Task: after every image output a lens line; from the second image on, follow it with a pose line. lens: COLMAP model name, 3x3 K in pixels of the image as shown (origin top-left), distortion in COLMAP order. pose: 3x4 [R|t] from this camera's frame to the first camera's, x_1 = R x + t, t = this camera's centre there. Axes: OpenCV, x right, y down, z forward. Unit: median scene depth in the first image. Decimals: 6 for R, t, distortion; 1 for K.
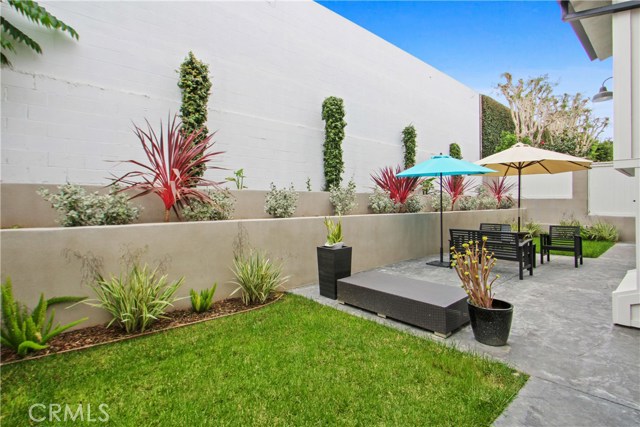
lens RADIAL K [[319.0, 0, 316.9], [0, 319.0, 208.9], [0, 0, 1]] dist [0.001099, -0.000127]
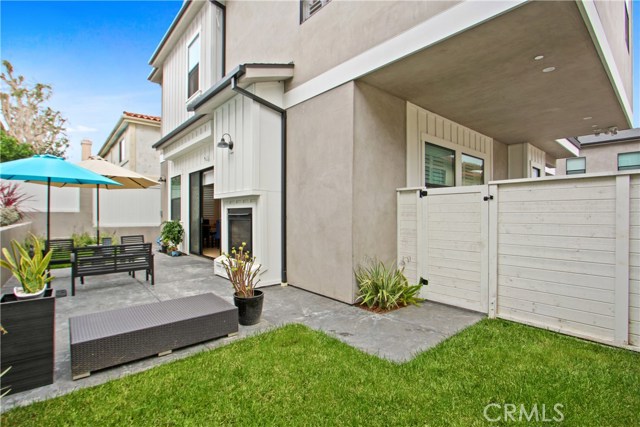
lens RADIAL K [[305.0, 0, 316.3], [0, 305.0, 215.2], [0, 0, 1]] dist [-0.022355, 0.005112]
pose [[0.002852, -0.001516, 0.999995, -0.609499], [0.024136, 0.999708, 0.001447, -0.013308], [-0.999705, 0.024131, 0.002888, 0.636603]]
